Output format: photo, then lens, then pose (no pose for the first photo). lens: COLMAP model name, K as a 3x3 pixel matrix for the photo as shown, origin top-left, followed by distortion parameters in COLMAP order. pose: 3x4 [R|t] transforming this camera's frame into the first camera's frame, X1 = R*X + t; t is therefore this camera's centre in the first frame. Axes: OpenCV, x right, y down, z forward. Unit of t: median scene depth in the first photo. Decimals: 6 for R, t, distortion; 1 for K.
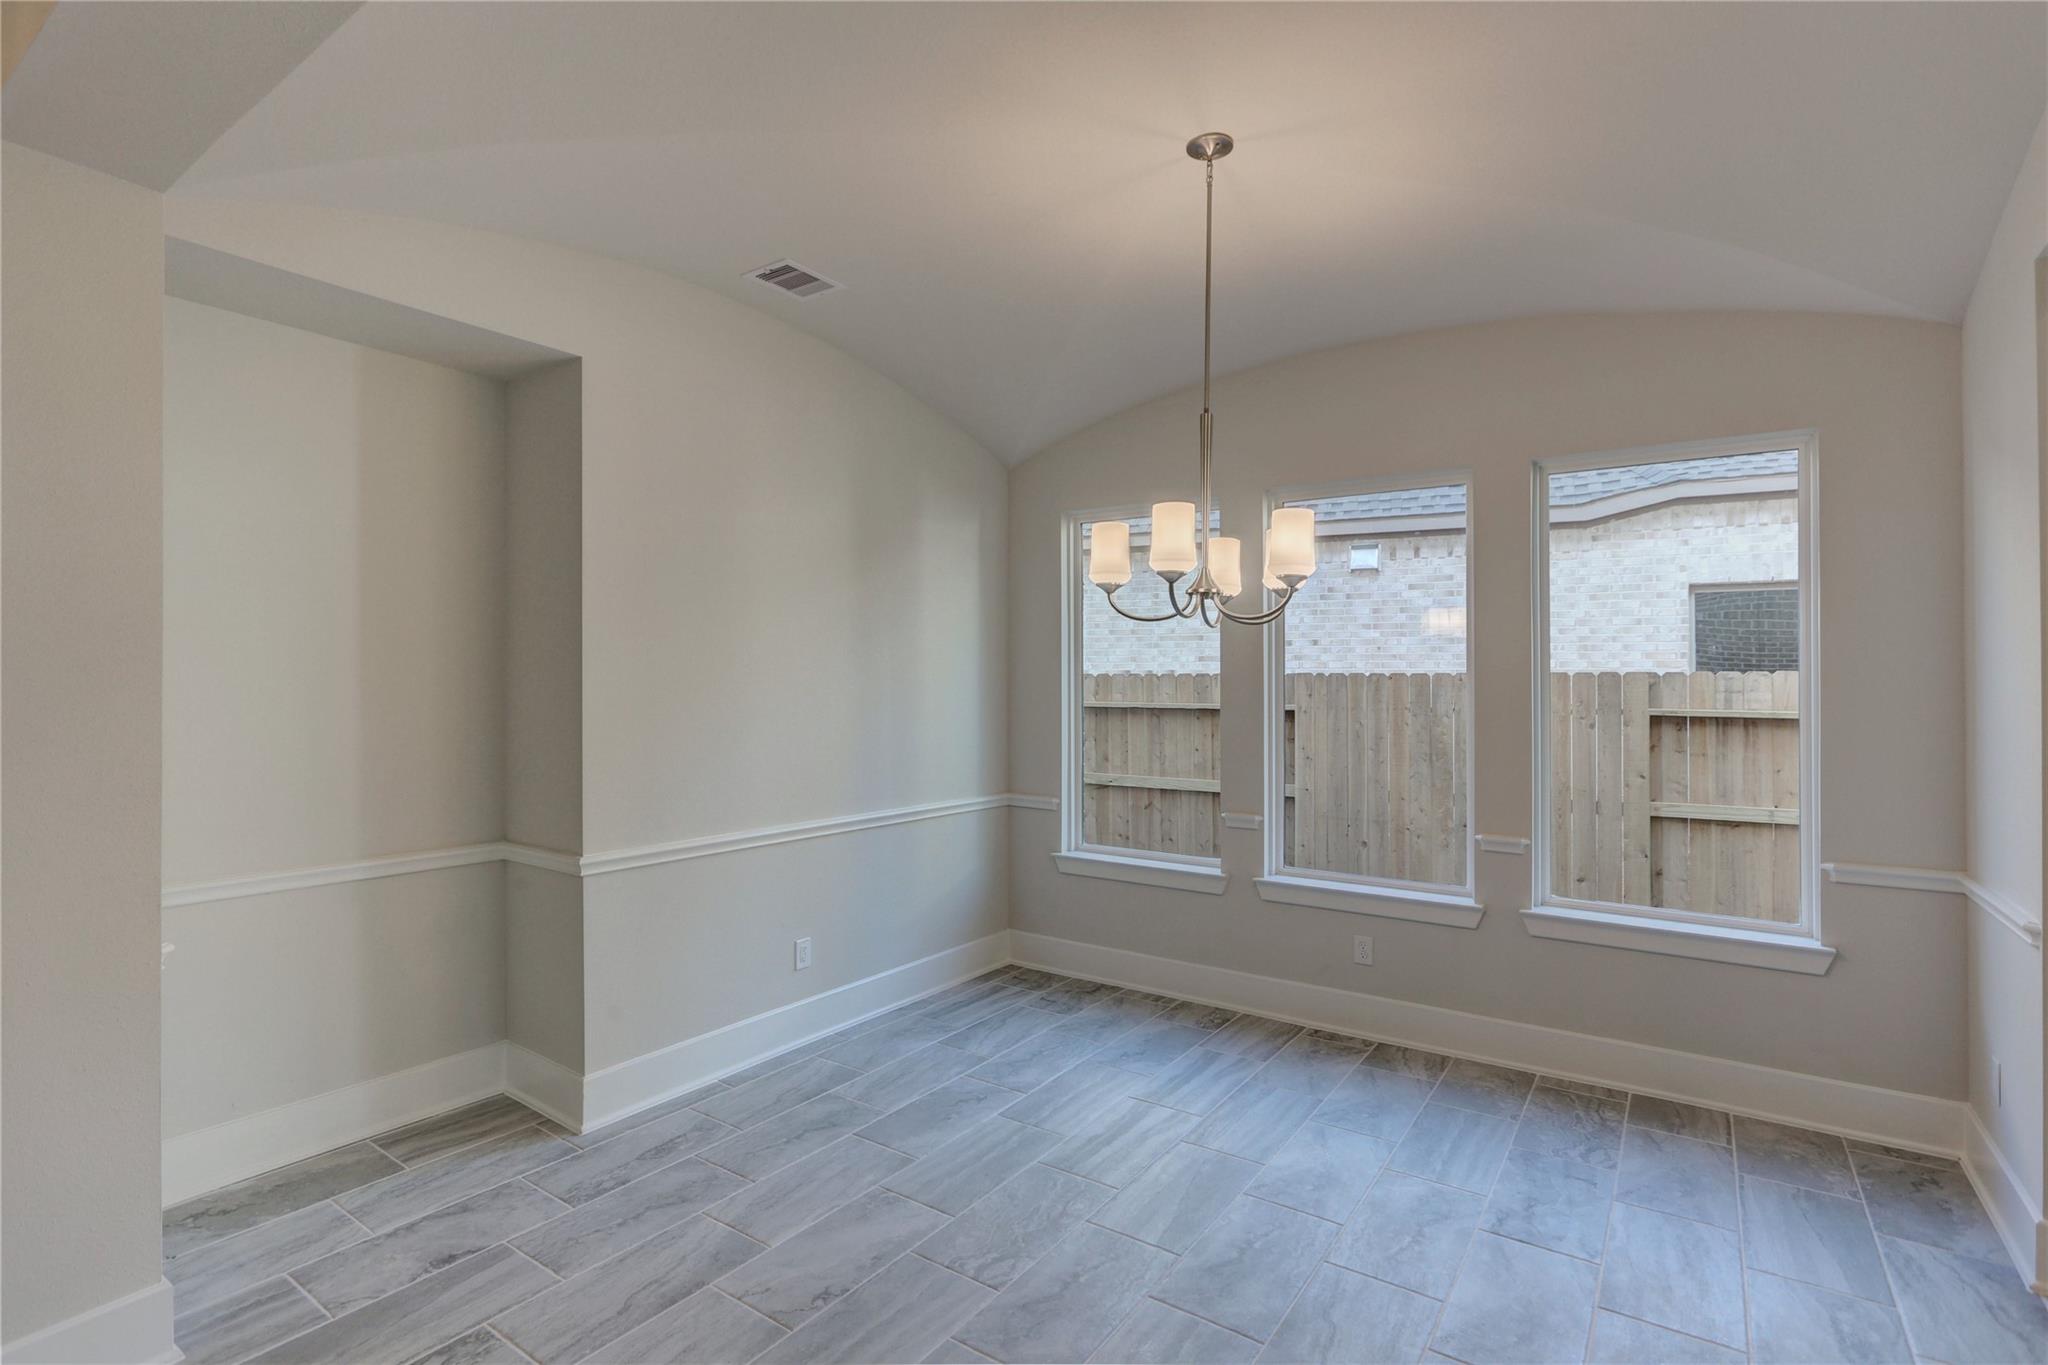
lens RADIAL K [[991.6, 0, 1020.2], [0, 991.6, 681.7], [0, 0, 1]] dist [-0.001062, -0.000623]
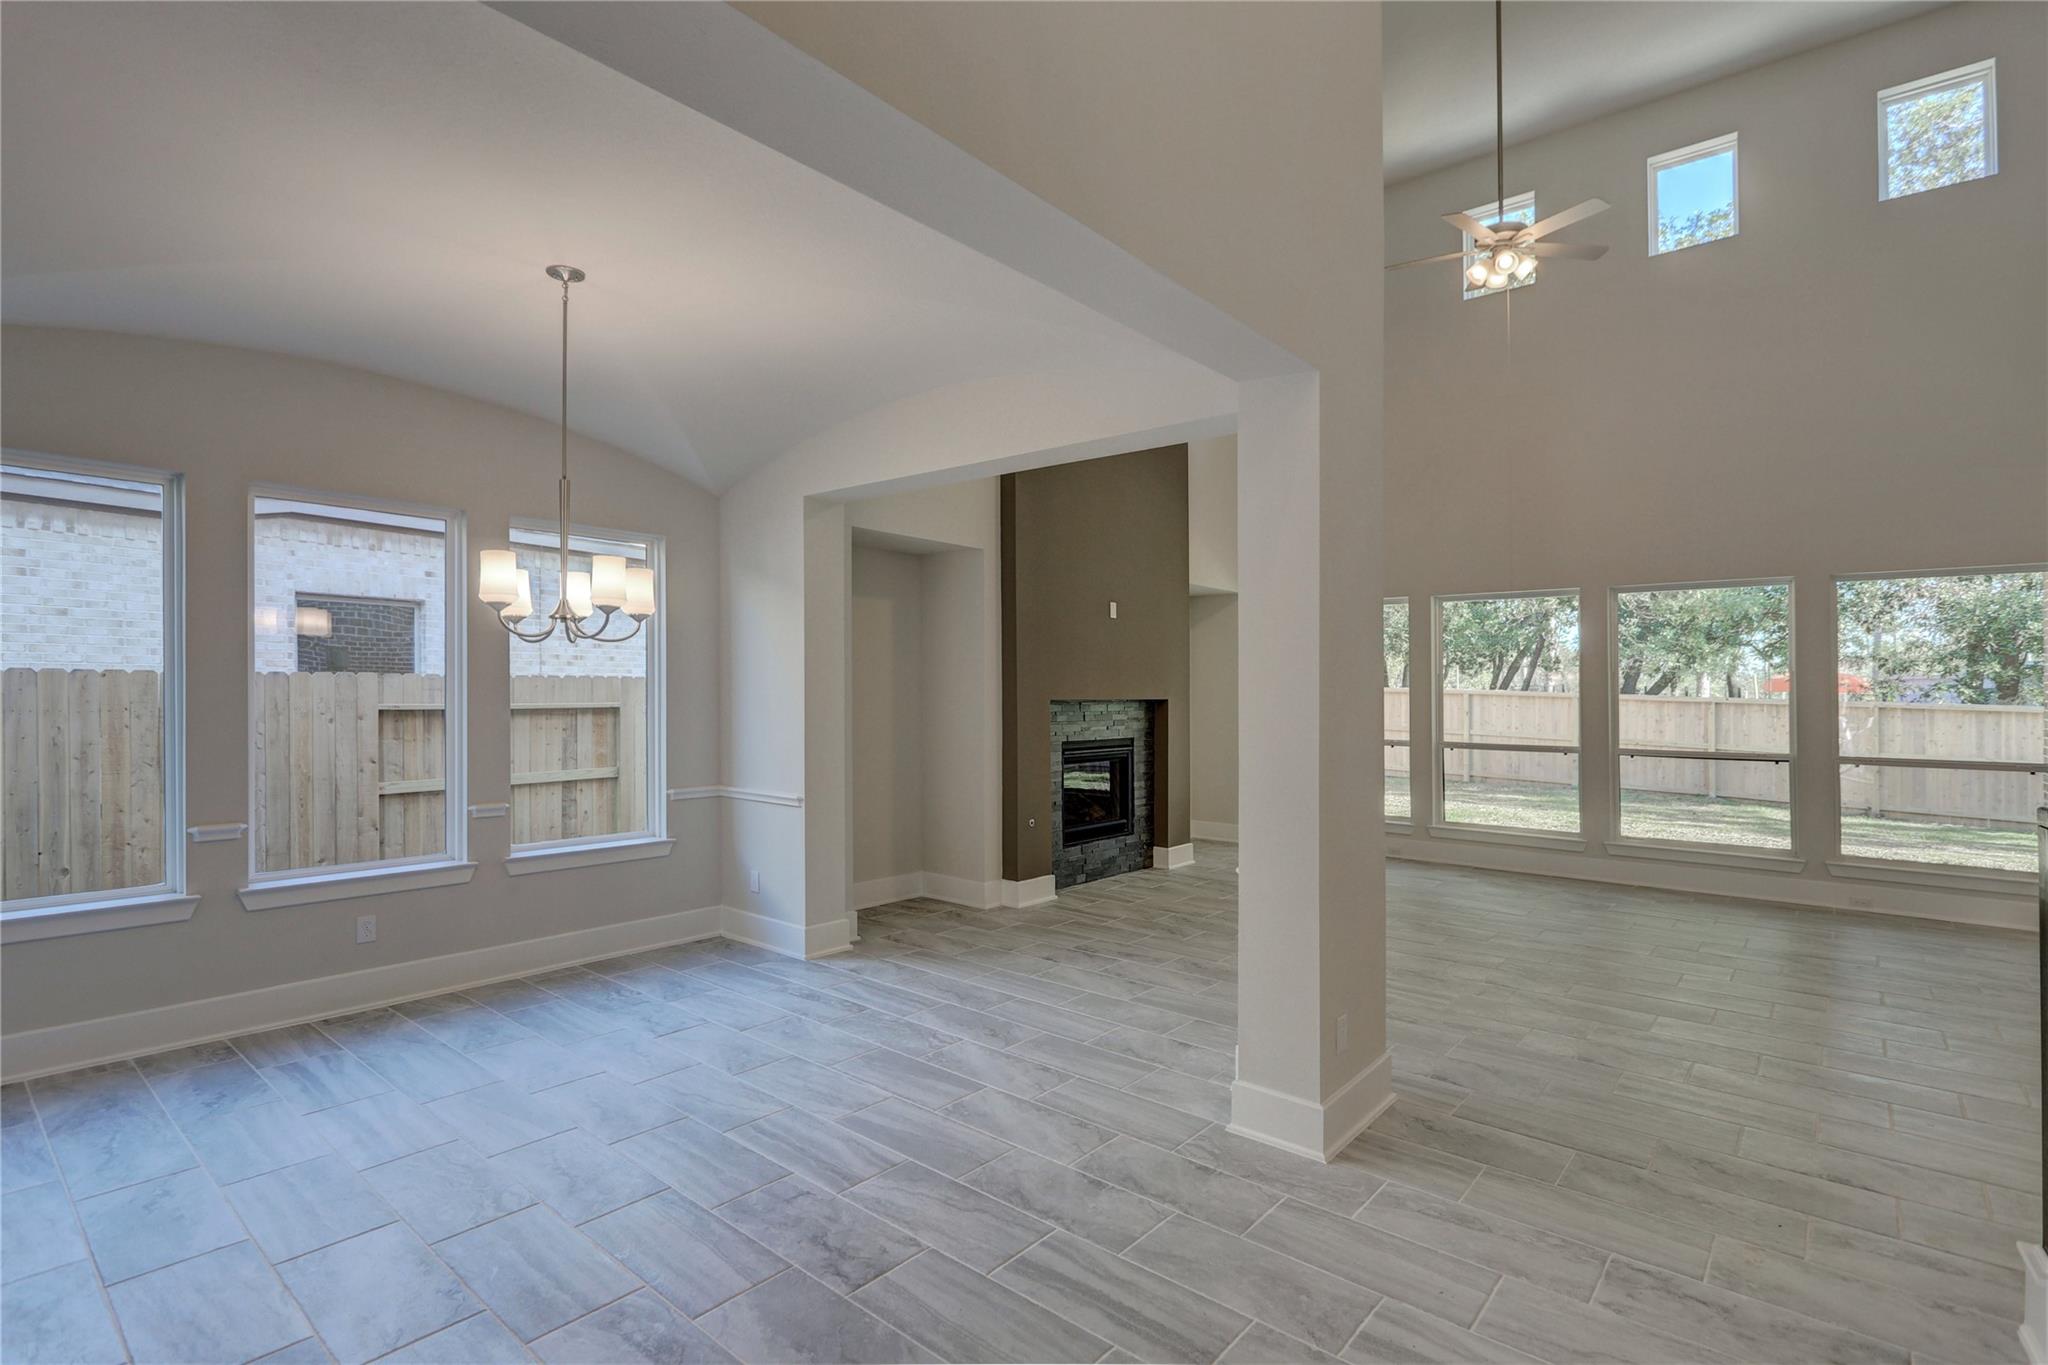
lens RADIAL K [[991.6, 0, 1016.9], [0, 991.6, 683.3], [0, 0, 1]] dist [-0.001062, -0.000623]
pose [[0.085523, 0.001399, 0.996335, -0.647962], [-0.010186, 0.999948, -0.000530, -0.006325], [-0.996284, -0.010103, 0.085533, 0.189541]]
